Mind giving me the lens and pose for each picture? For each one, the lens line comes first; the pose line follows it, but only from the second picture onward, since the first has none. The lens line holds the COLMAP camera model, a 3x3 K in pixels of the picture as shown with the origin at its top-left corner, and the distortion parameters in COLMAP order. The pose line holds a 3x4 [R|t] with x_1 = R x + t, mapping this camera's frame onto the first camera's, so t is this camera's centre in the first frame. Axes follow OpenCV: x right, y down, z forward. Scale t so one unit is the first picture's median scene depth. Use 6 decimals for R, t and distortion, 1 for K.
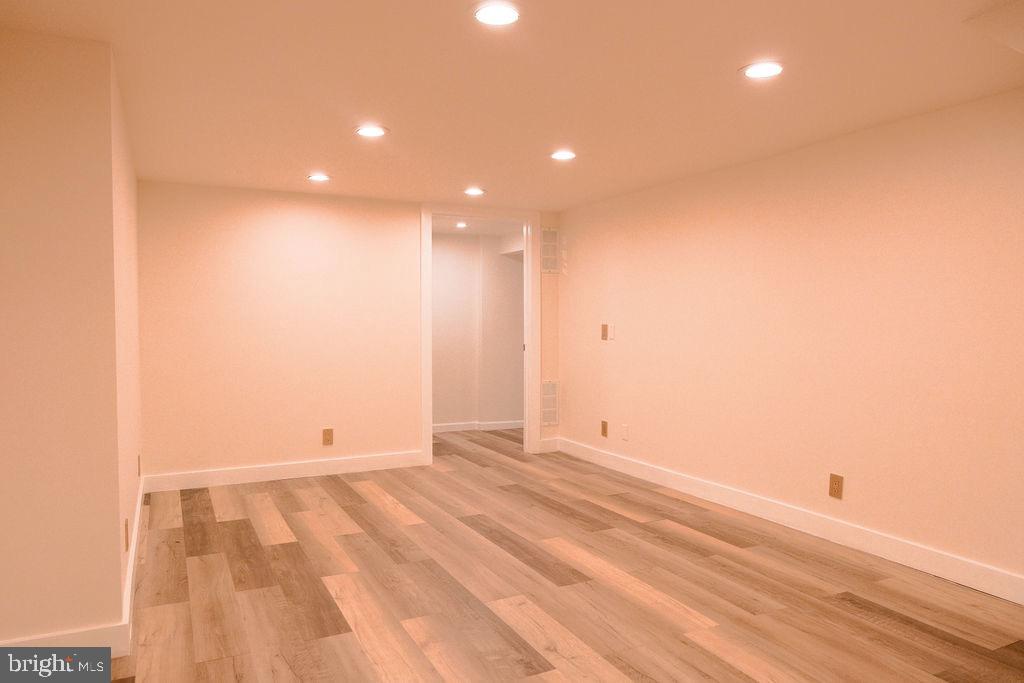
lens RADIAL K [[696.8, 0, 510.1], [0, 696.8, 339.1], [0, 0, 1]] dist [-0.018911, 0.009923]
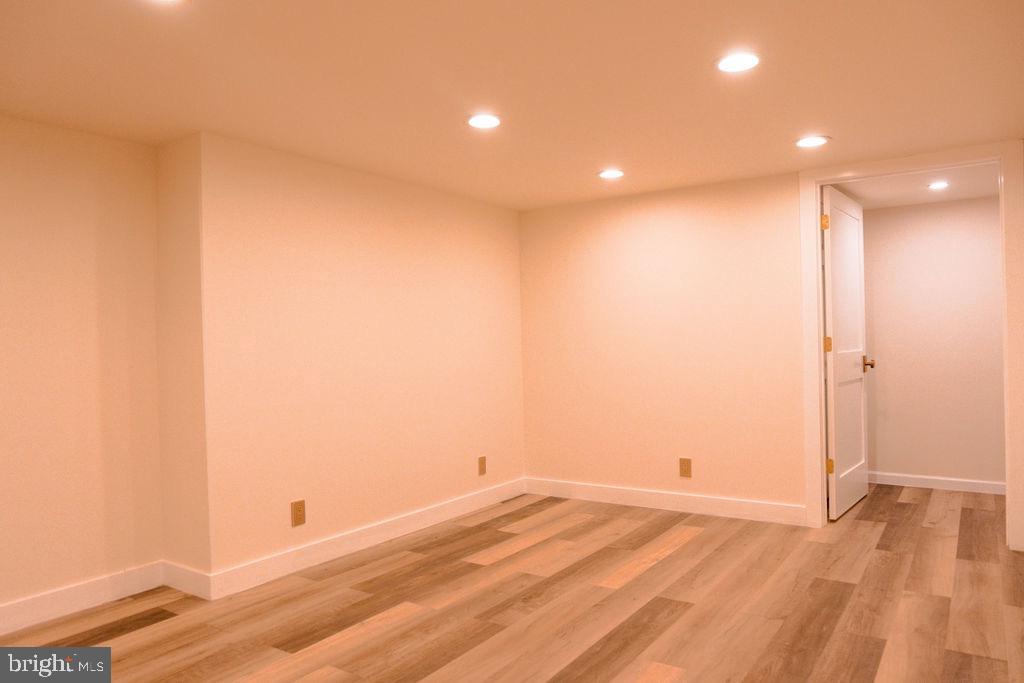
lens RADIAL K [[696.8, 0, 510.4], [0, 696.8, 342.0], [0, 0, 1]] dist [-0.018911, 0.009923]
pose [[0.490546, -0.009160, -0.871367, 0.541518], [-0.002588, 0.999925, -0.011968, -0.007371], [0.871411, 0.008126, 0.490486, 0.540100]]
